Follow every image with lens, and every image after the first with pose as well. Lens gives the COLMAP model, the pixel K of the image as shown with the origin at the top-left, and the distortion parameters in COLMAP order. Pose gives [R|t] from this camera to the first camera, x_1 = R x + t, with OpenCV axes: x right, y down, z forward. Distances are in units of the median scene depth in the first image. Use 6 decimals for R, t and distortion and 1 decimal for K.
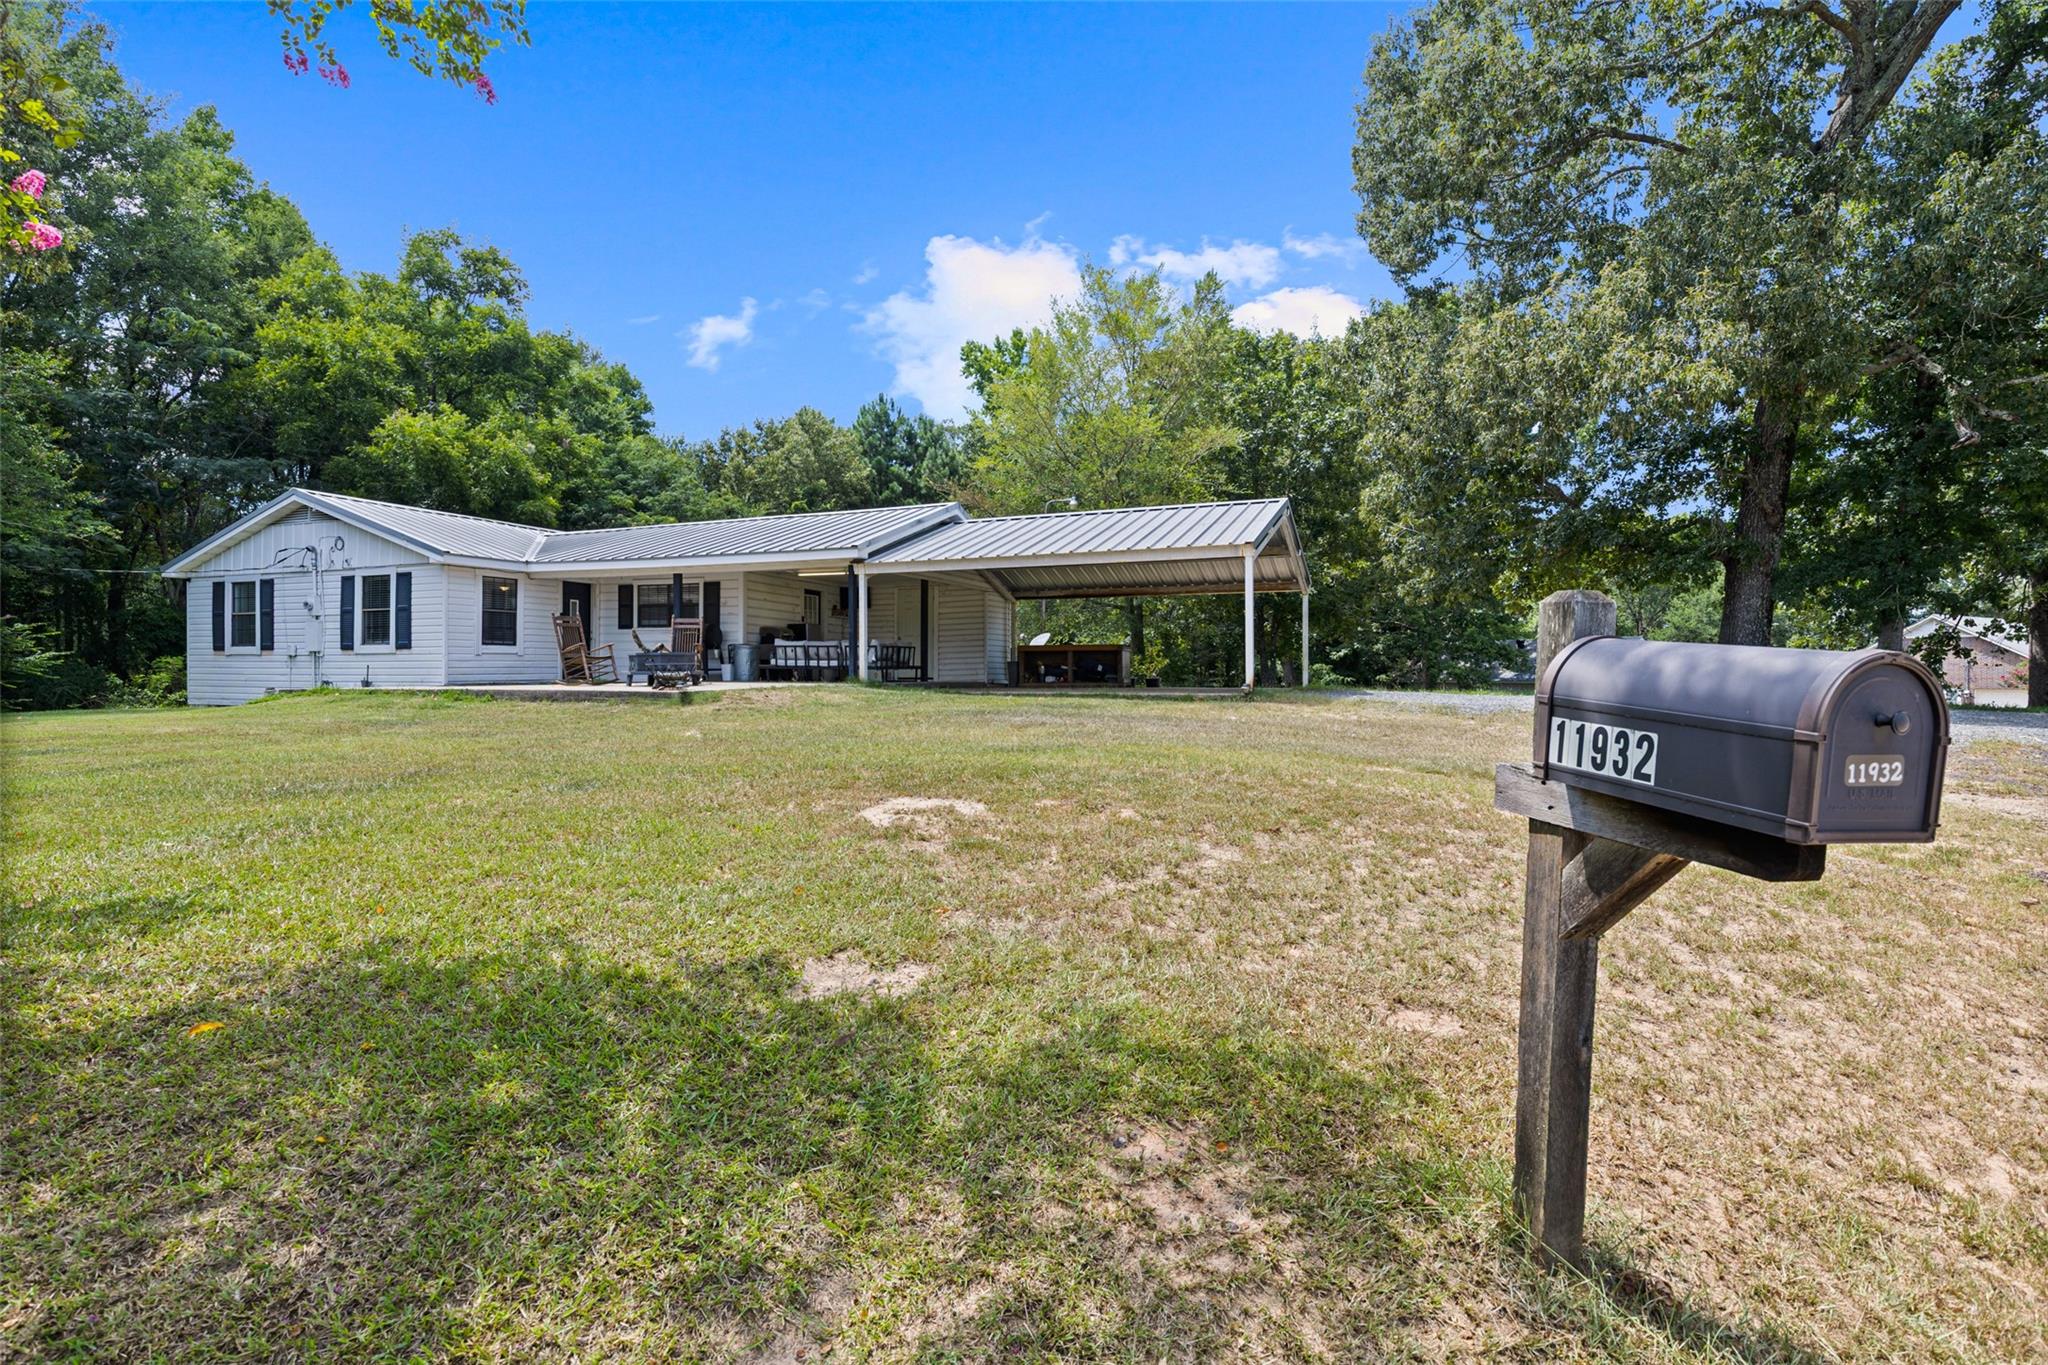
lens RADIAL K [[1036.8, 0, 1021.8], [0, 1036.8, 685.4], [0, 0, 1]] dist [0.005339, -0.001262]
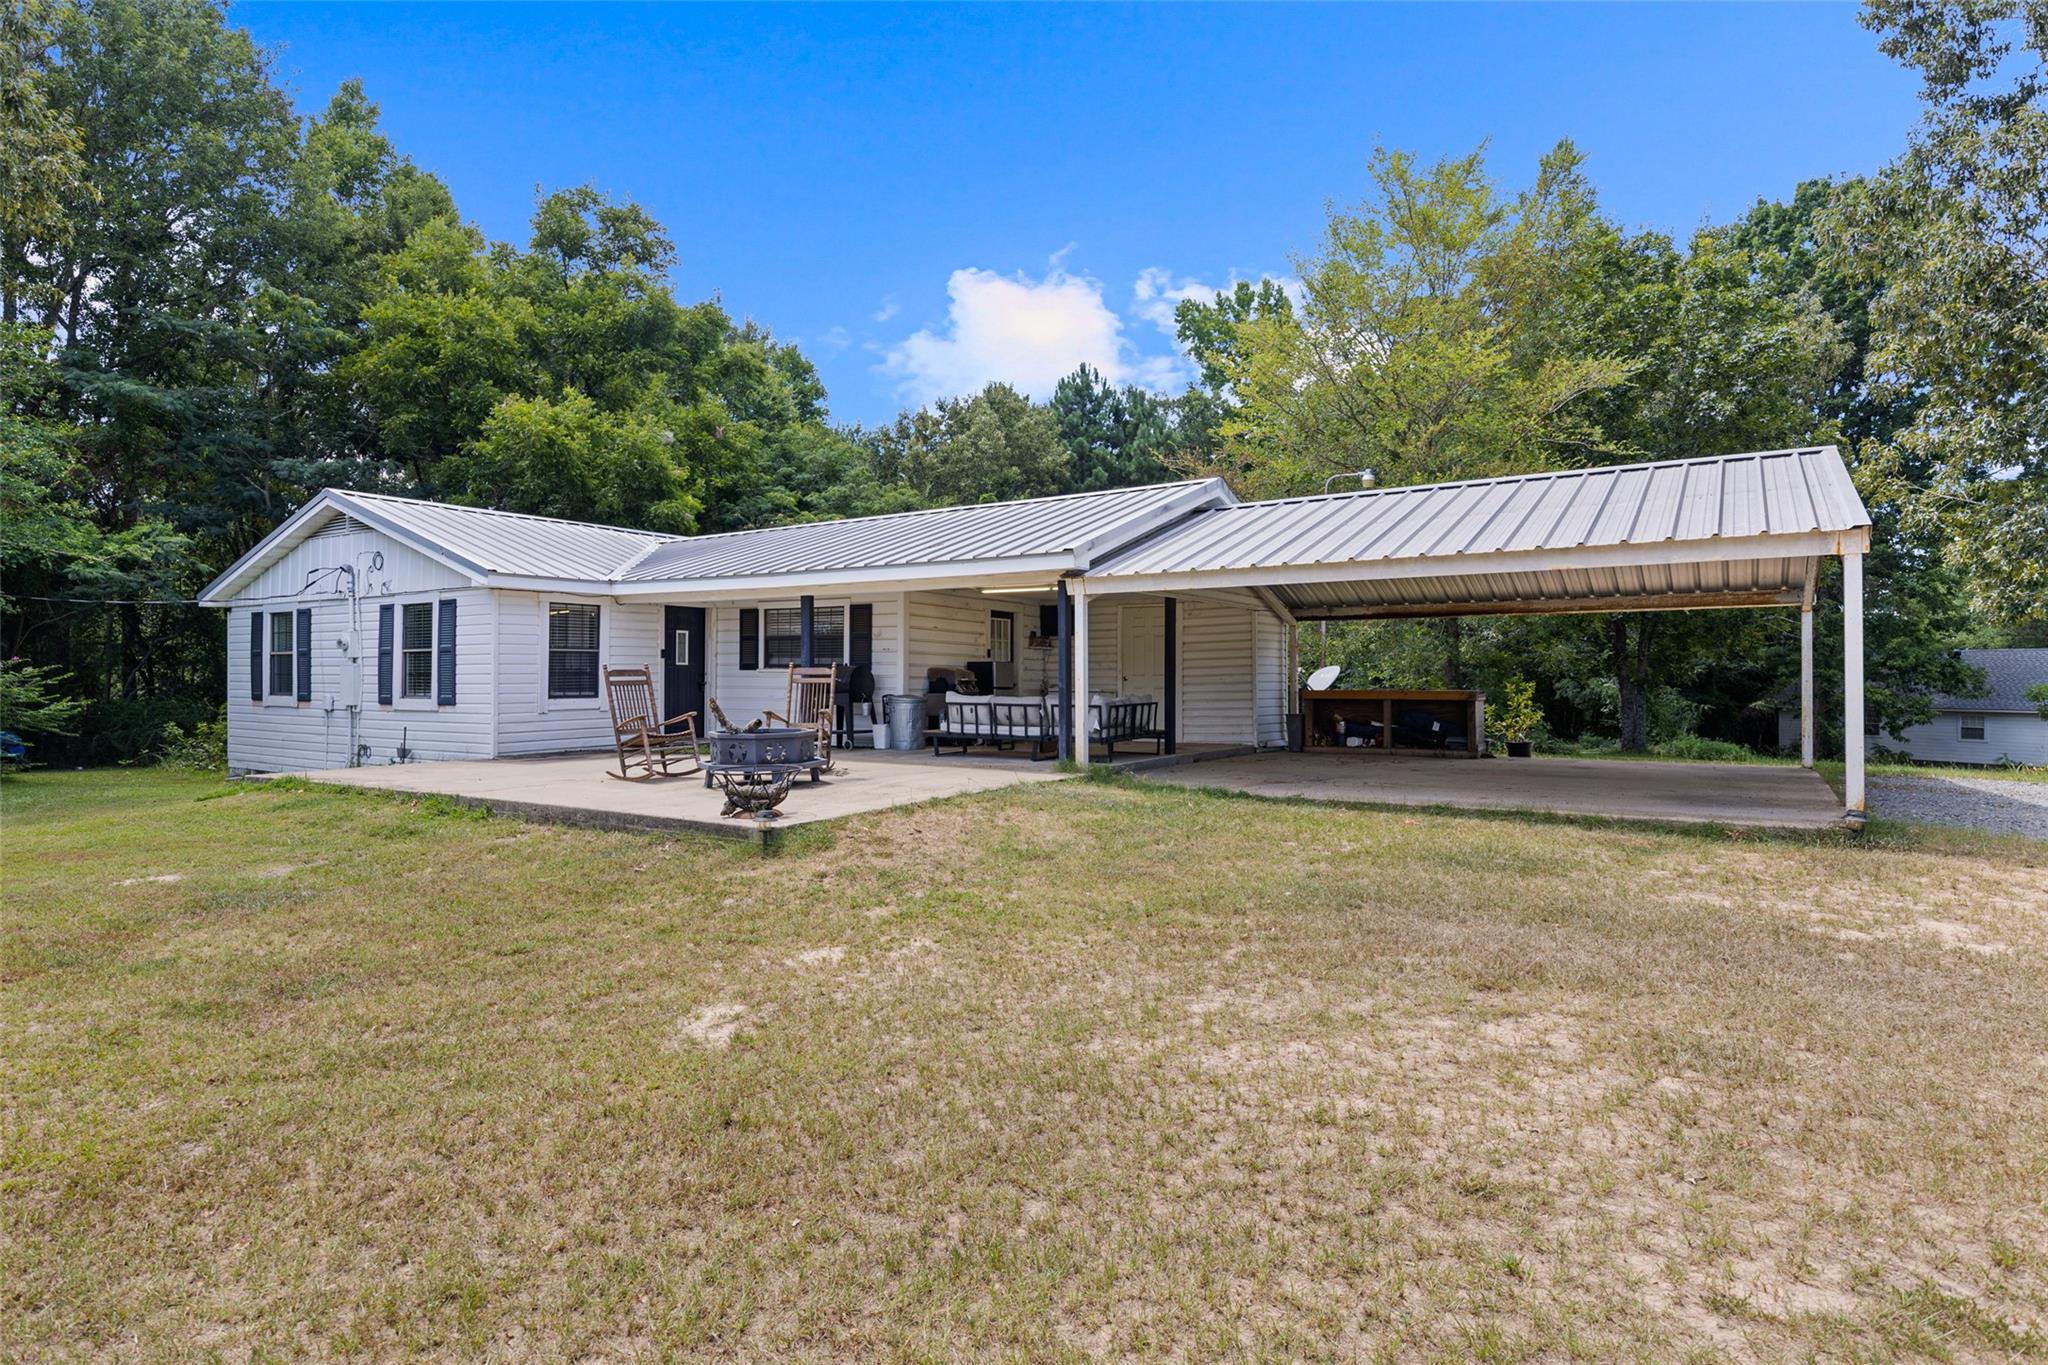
lens RADIAL K [[1185.9, 0, 1021.2], [0, 1185.9, 684.0], [0, 0, 1]] dist [0.014770, 0.003176]
pose [[0.983141, -0.002172, -0.182835, -0.029061], [-0.000456, 0.999897, -0.014331, -0.021470], [0.182848, 0.014172, 0.983039, 0.145741]]
